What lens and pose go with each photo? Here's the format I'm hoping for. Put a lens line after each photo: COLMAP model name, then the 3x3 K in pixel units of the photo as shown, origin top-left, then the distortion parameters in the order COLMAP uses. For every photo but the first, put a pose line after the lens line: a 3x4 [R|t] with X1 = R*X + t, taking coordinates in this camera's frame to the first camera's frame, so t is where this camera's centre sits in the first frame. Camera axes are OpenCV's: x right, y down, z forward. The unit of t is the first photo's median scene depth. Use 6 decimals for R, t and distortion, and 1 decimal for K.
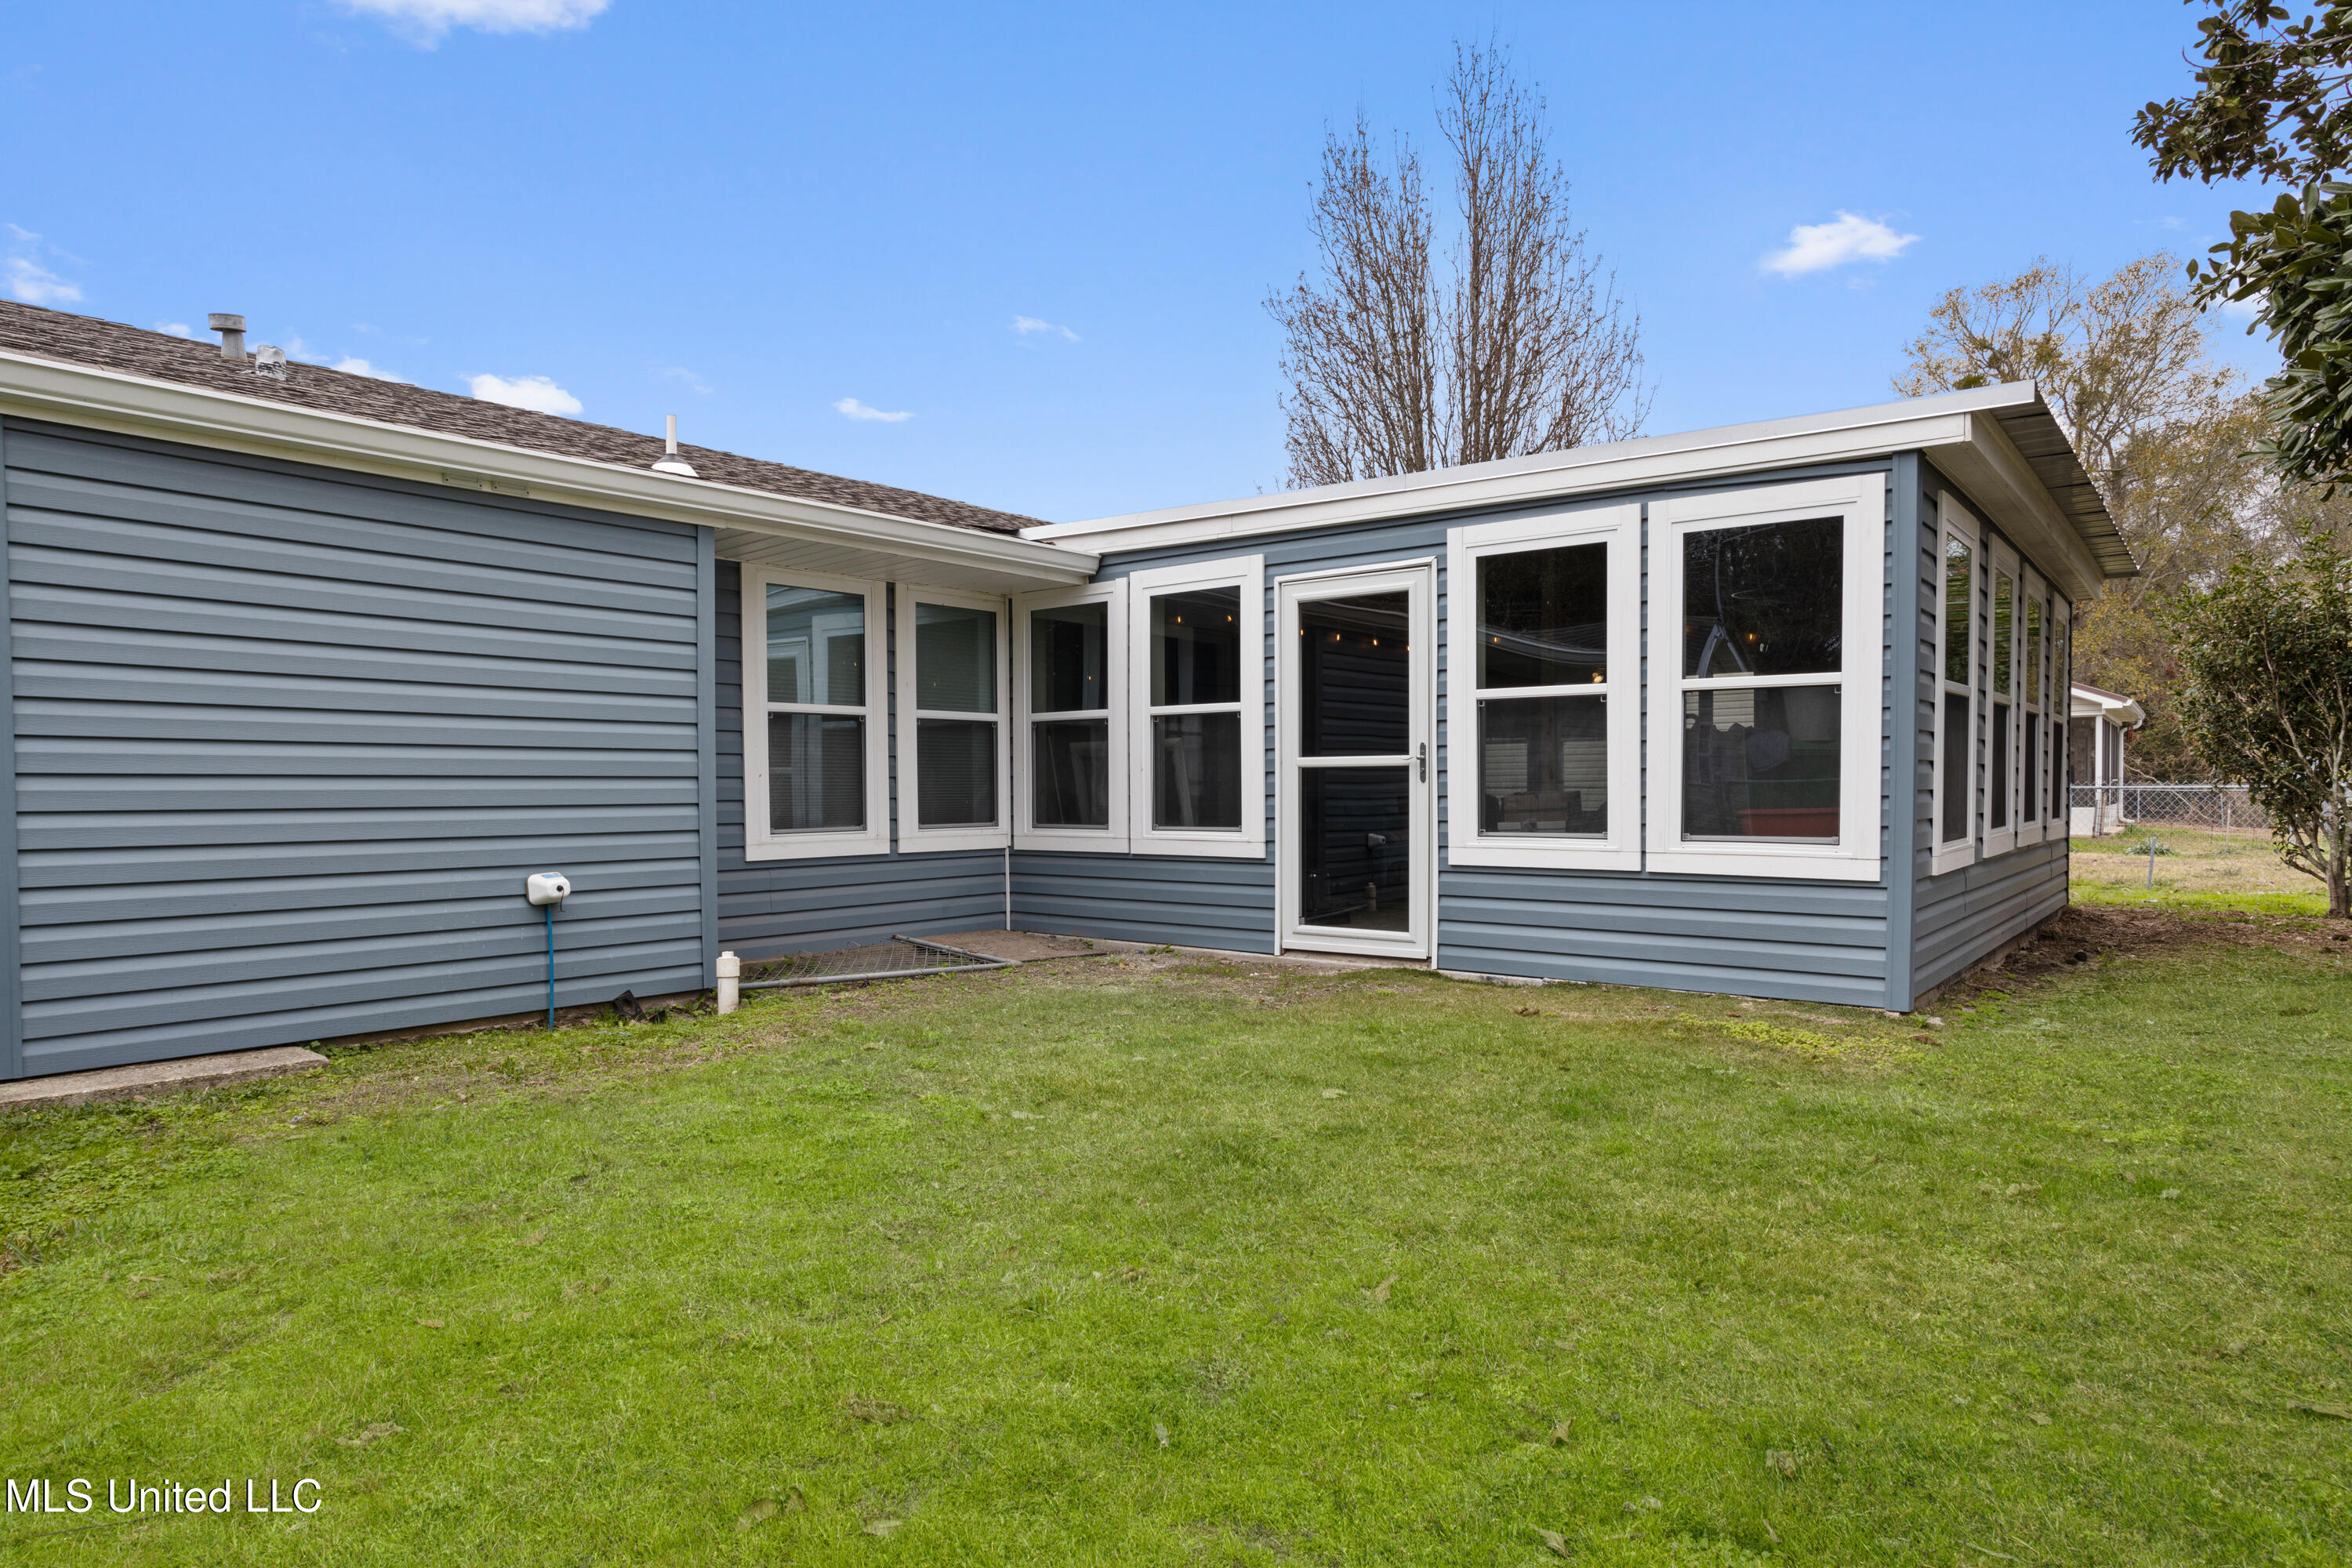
lens RADIAL K [[1345.1, 0, 1176.4], [0, 1345.1, 802.5], [0, 0, 1]] dist [-0.002233, -0.000023]
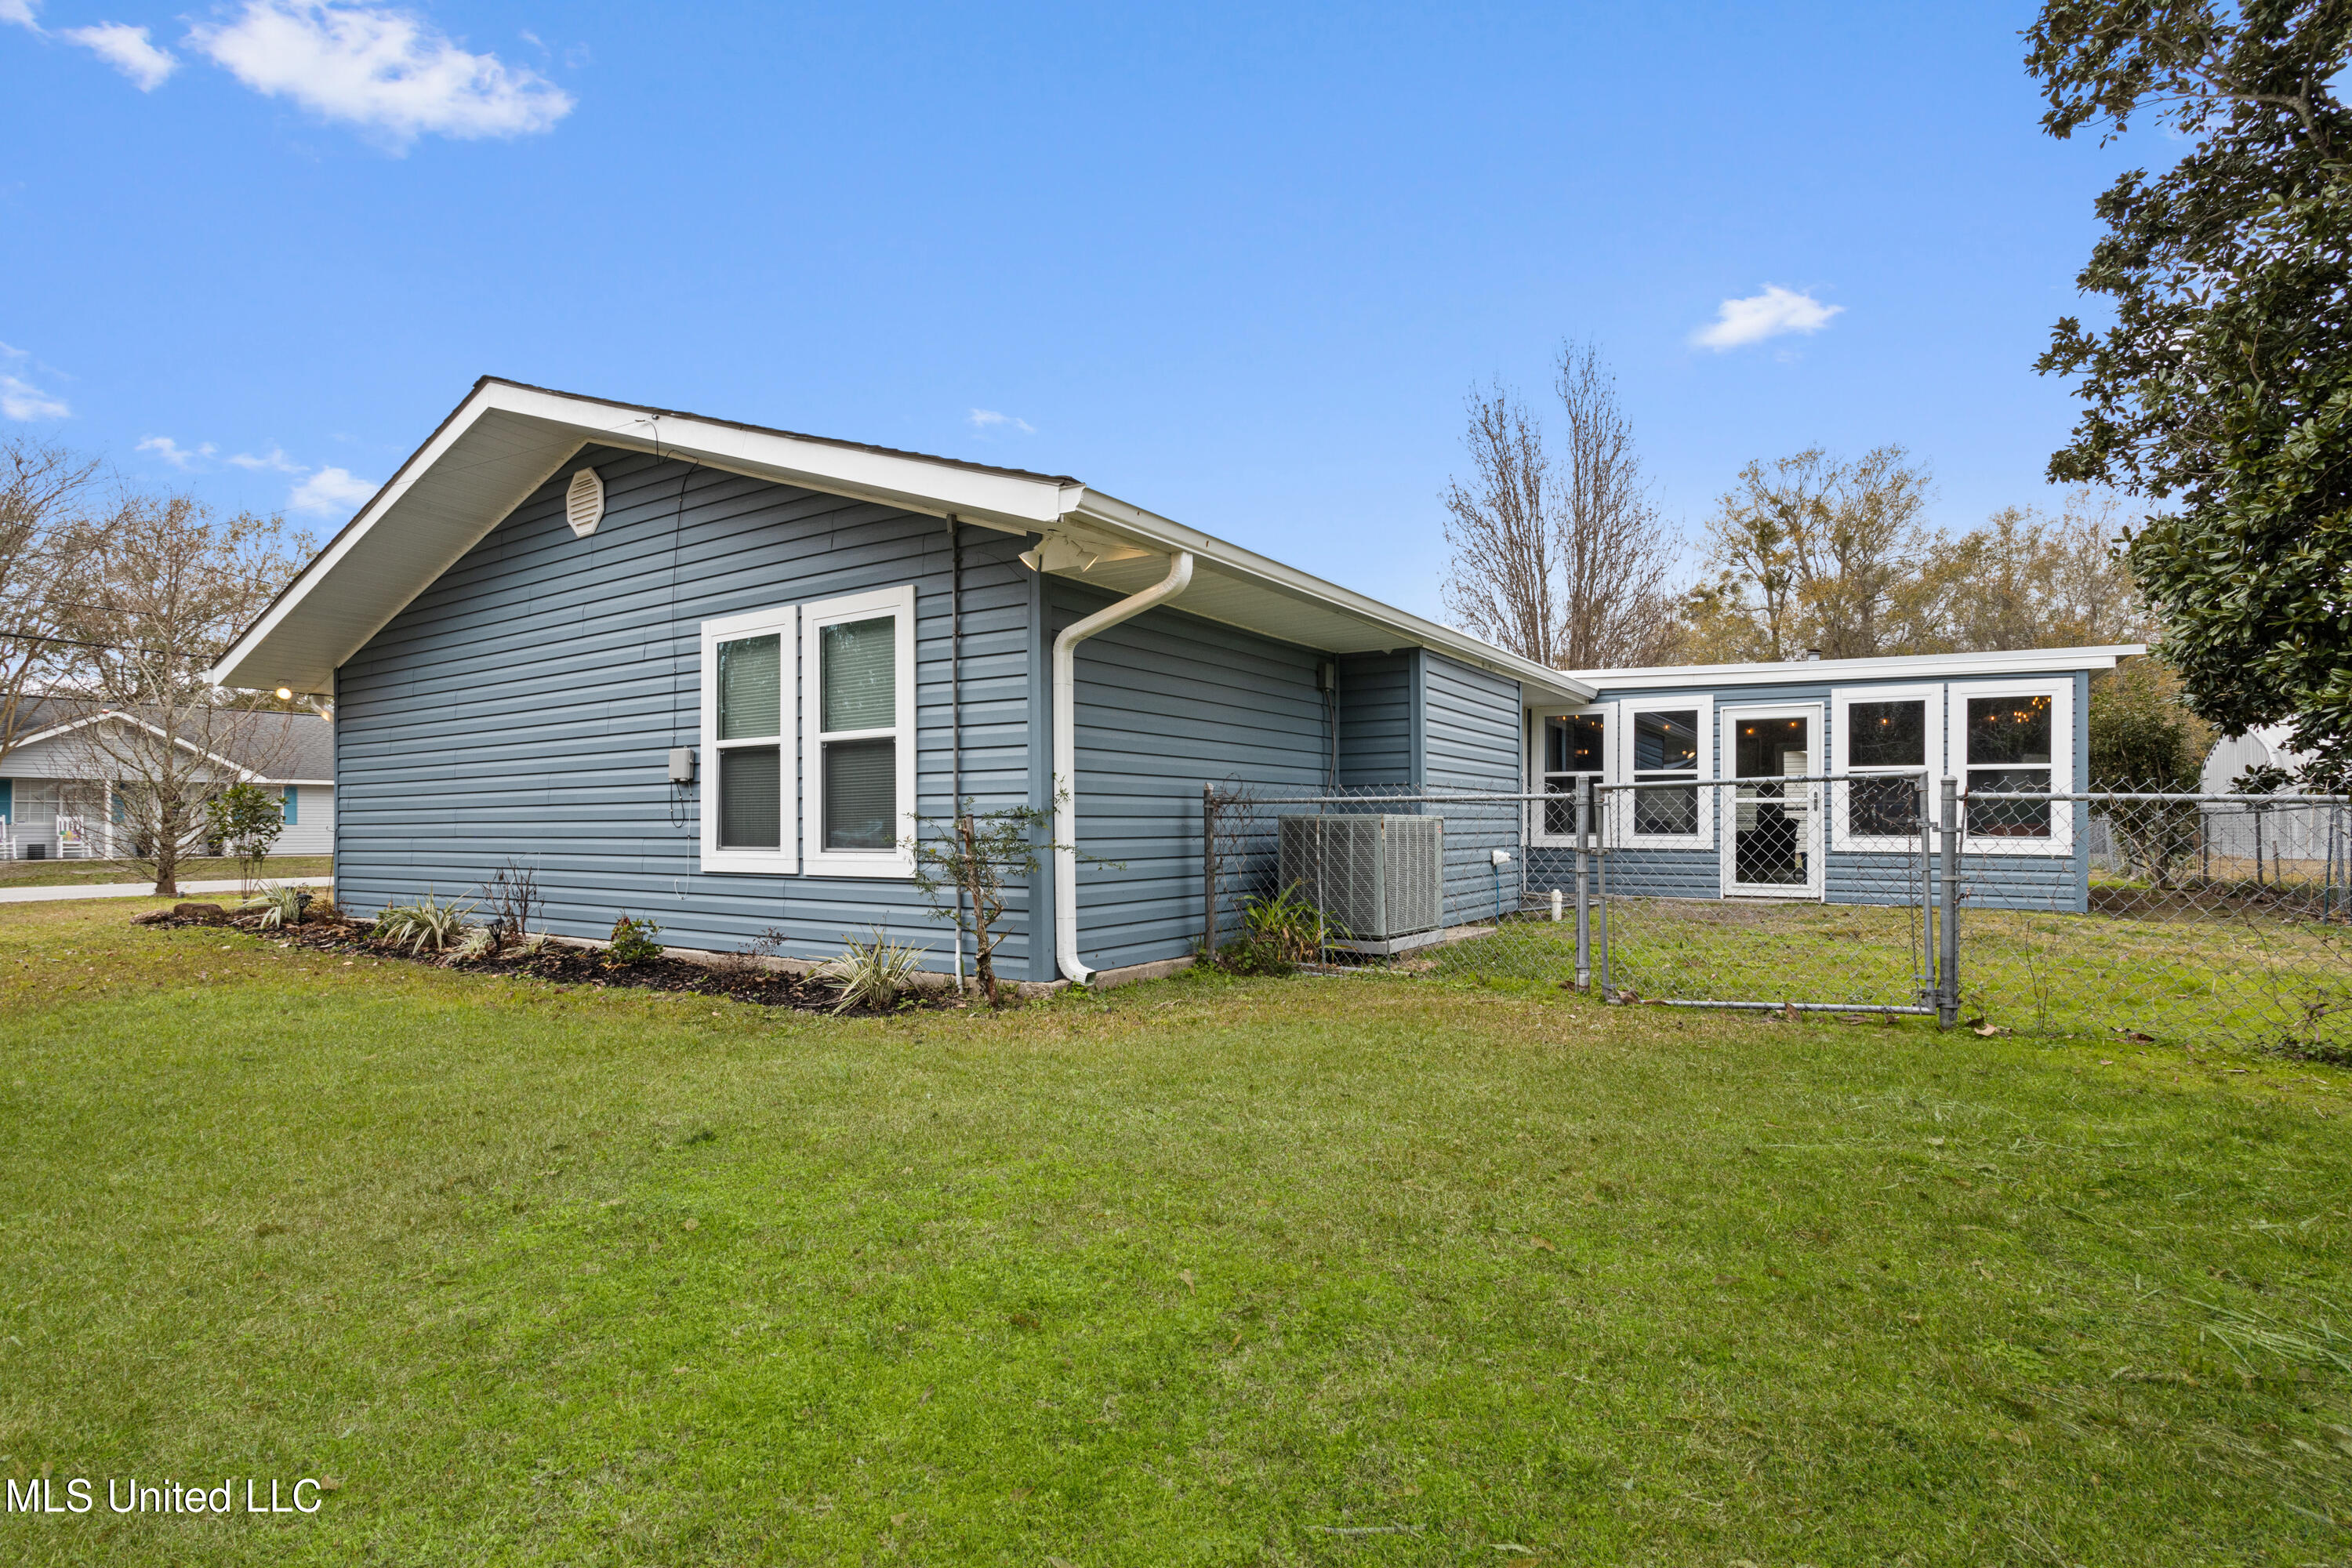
lens RADIAL K [[1159.6, 0, 1169.5], [0, 1159.6, 786.6], [0, 0, 1]] dist [0.003166, 0.000794]
pose [[0.992088, 0.007296, 0.125334, -0.931515], [-0.002750, 0.999333, -0.036405, 0.013755], [-0.125516, 0.035773, 0.991446, -0.576190]]
